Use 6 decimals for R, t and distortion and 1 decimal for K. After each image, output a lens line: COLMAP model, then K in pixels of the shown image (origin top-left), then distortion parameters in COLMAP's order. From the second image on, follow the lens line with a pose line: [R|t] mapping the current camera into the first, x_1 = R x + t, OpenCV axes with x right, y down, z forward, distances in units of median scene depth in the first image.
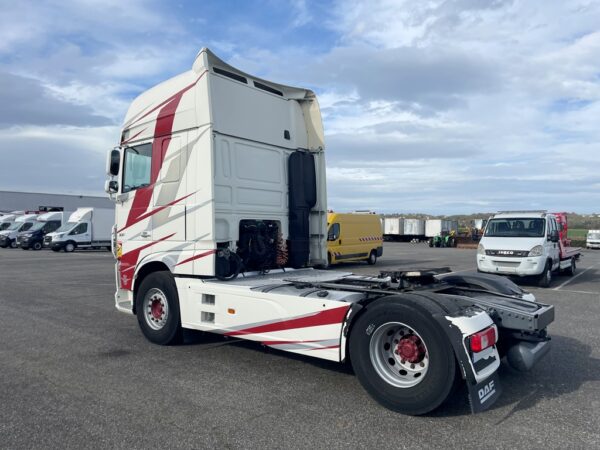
lens RADIAL K [[448.0, 0, 305.8], [0, 448.0, 227.8], [0, 0, 1]] dist [0.050460, -0.002511]
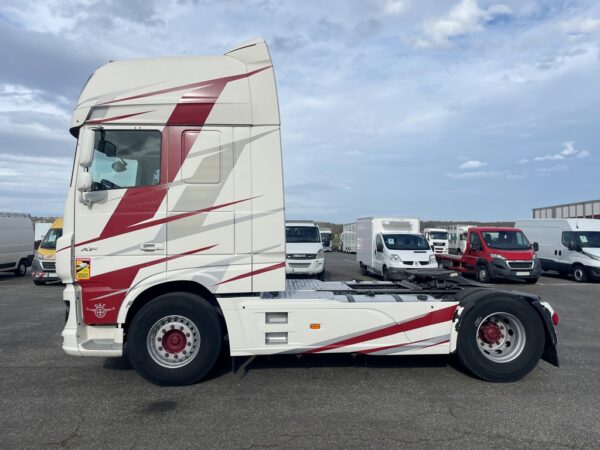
lens RADIAL K [[438.0, 0, 300.0], [0, 438.0, 225.0], [0, 0, 1]] dist [0.041964, -0.001126]
pose [[0.750343, 0.013471, 0.660912, -0.688873], [-0.001526, 0.999825, -0.018645, -0.010358], [-0.661047, 0.012982, 0.750232, 0.273631]]
